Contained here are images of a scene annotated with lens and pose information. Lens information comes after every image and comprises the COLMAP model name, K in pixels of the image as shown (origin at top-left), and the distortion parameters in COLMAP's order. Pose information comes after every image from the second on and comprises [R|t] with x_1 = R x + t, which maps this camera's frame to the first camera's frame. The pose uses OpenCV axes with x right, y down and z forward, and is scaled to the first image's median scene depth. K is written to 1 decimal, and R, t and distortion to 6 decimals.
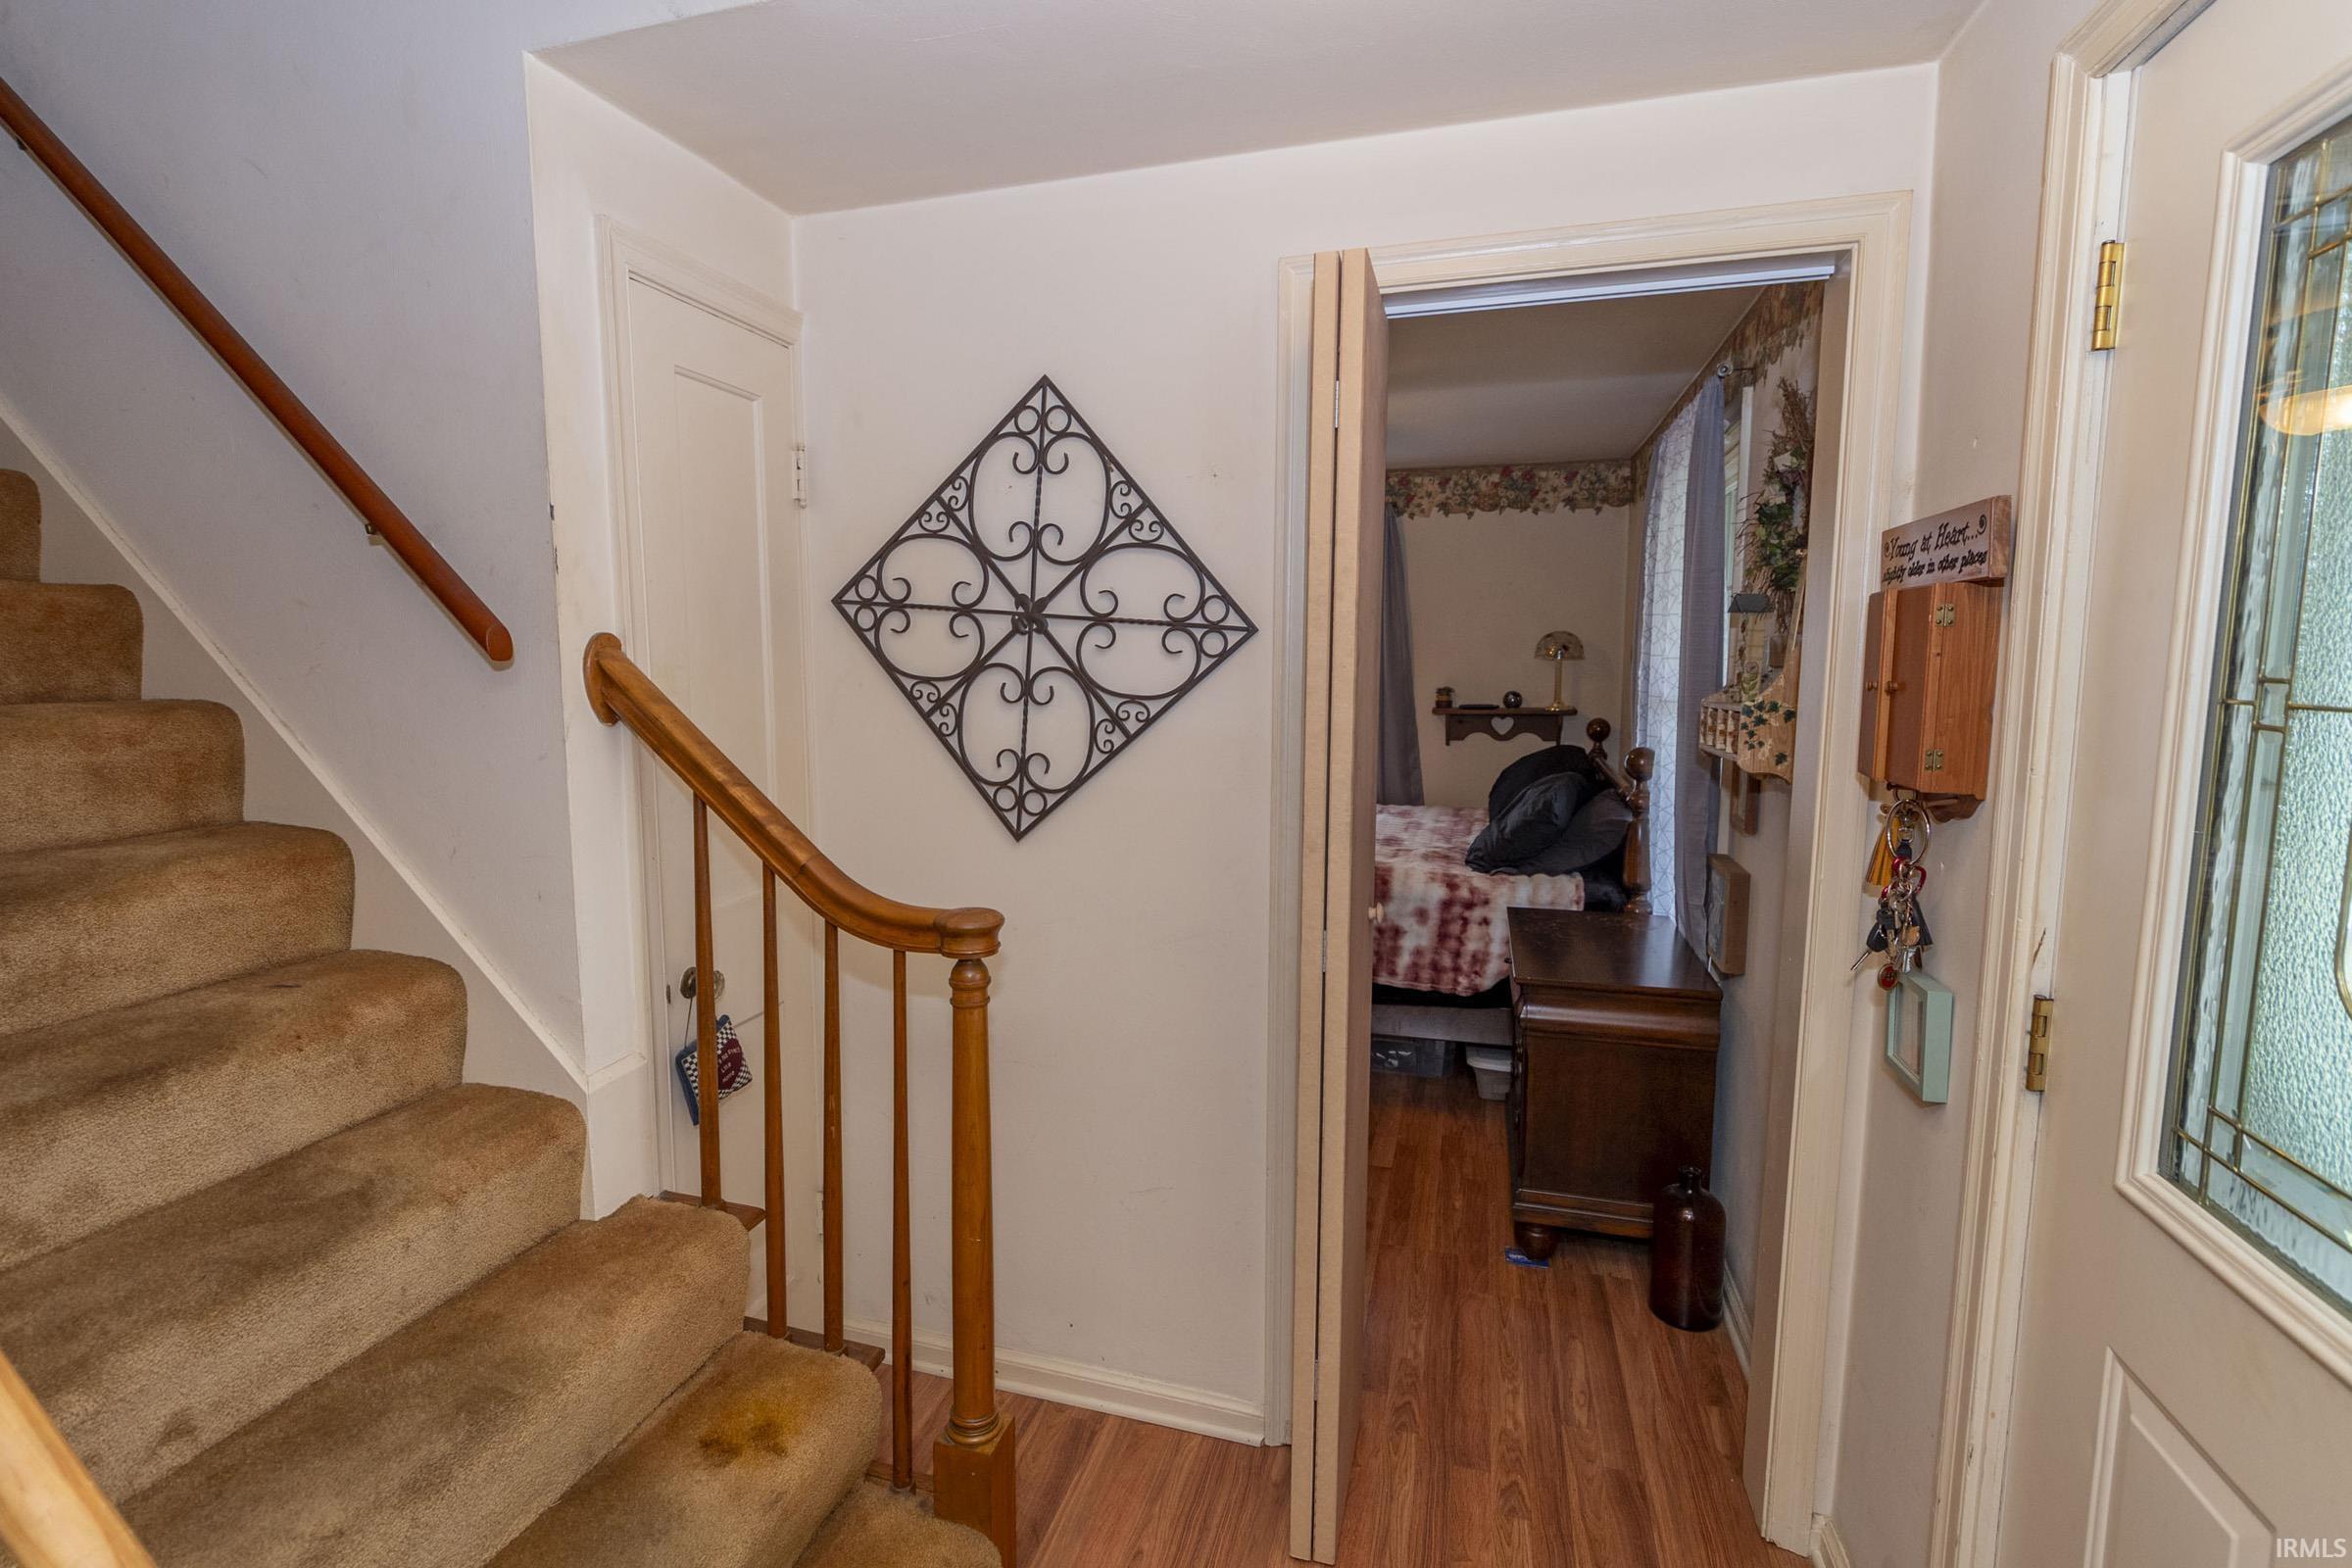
lens RADIAL K [[1074.3, 0, 1132.7], [0, 1074.3, 770.9], [0, 0, 1]] dist [-0.012655, -0.000429]
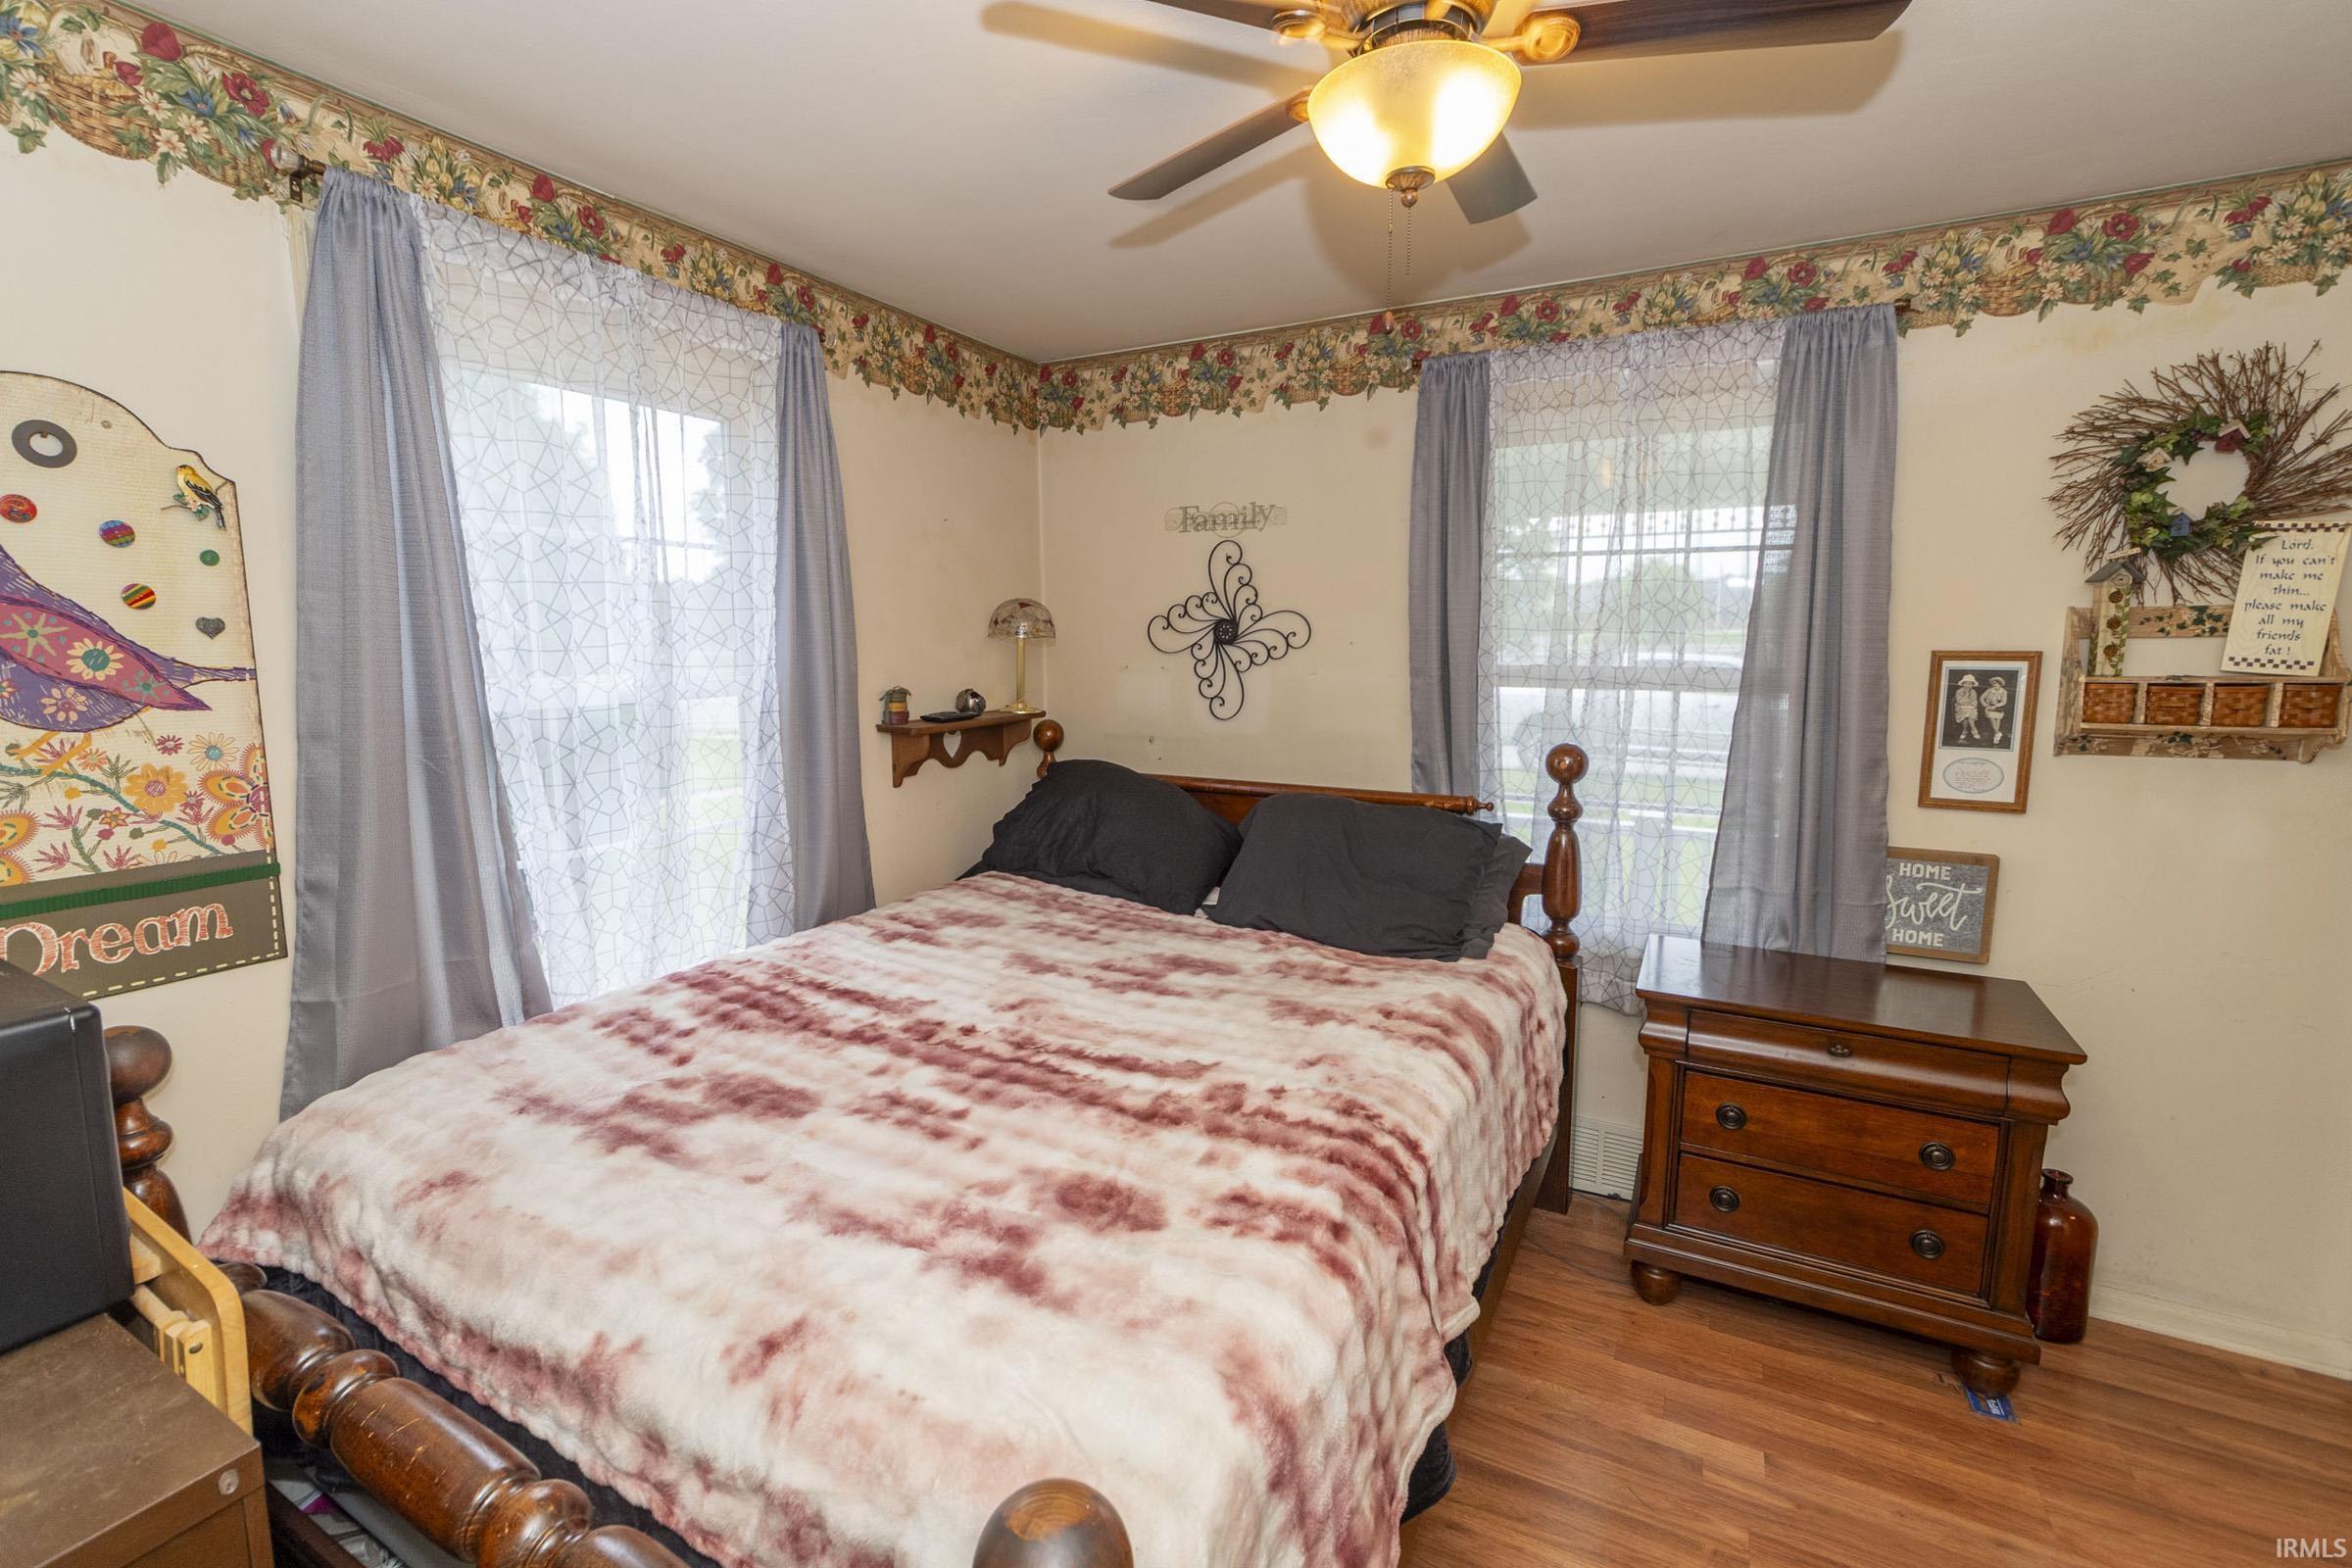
lens RADIAL K [[1021.7, 0, 1160.2], [0, 1021.7, 767.5], [0, 0, 1]] dist [-0.007804, -0.000392]
pose [[0.193689, -0.123925, 0.973205, -0.540931], [0.104256, 0.988973, 0.105184, -0.190852], [-0.975508, 0.081089, 0.204473, 1.825880]]
